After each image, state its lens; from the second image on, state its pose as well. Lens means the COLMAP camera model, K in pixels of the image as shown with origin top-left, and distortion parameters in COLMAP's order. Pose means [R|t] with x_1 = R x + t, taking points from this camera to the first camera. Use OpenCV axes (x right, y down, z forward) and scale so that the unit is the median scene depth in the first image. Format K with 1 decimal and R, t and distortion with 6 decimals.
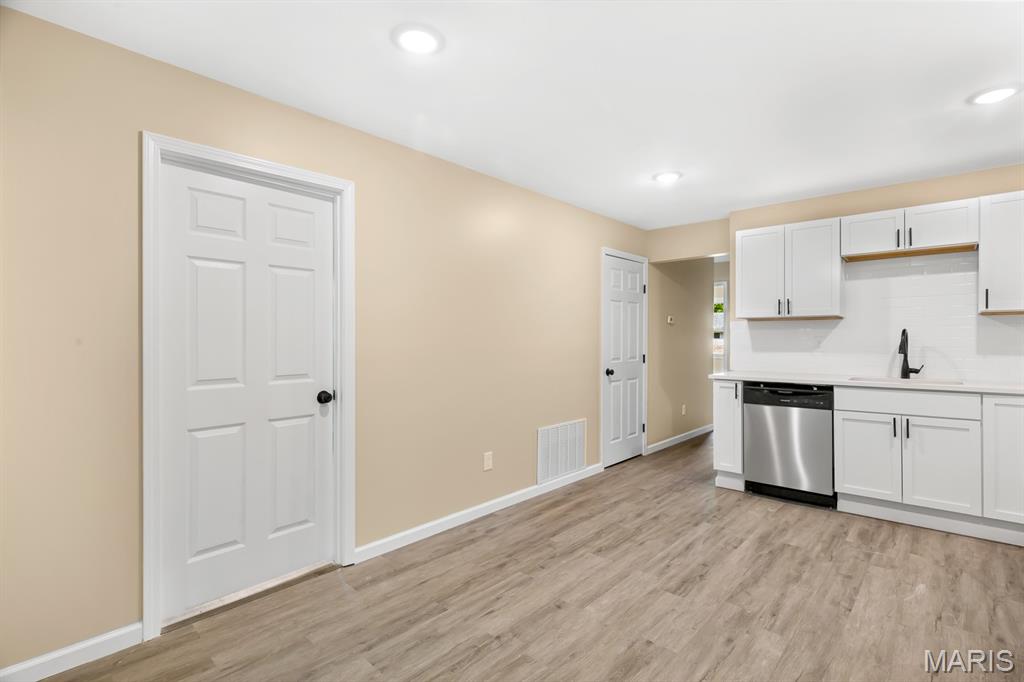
lens RADIAL K [[473.8, 0, 519.3], [0, 473.8, 337.1], [0, 0, 1]] dist [-0.011093, 0.000322]
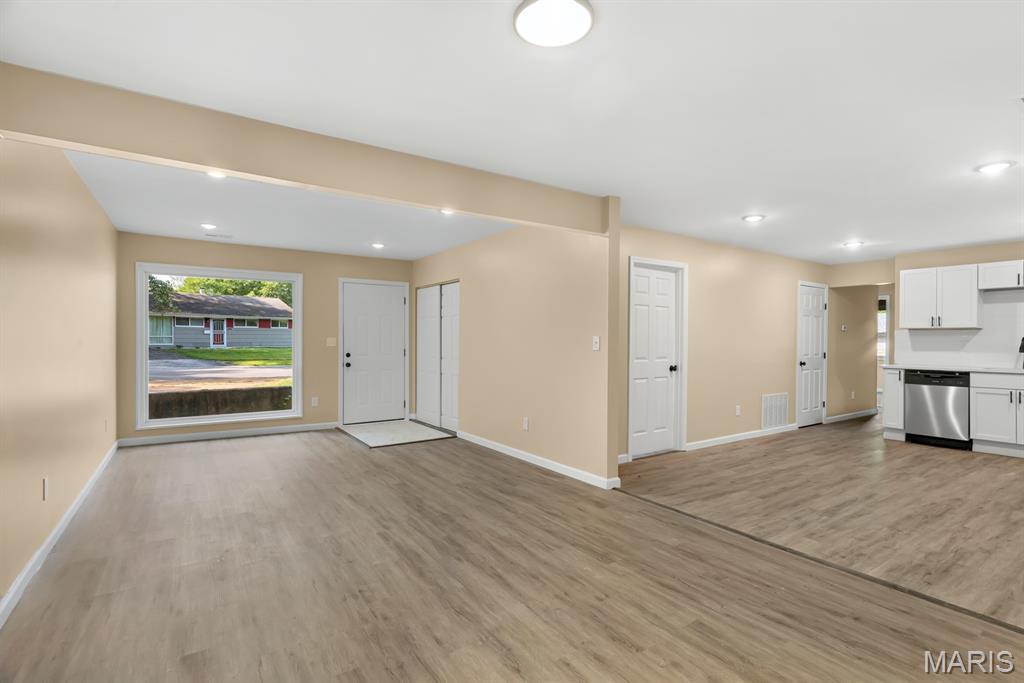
lens RADIAL K [[486.0, 0, 522.8], [0, 486.0, 339.9], [0, 0, 1]] dist [-0.004352, -0.000482]
pose [[0.975267, 0.008070, -0.220883, -0.451409], [-0.007360, 0.999965, 0.004034, -0.001019], [0.220908, -0.002308, 0.975292, -0.937718]]
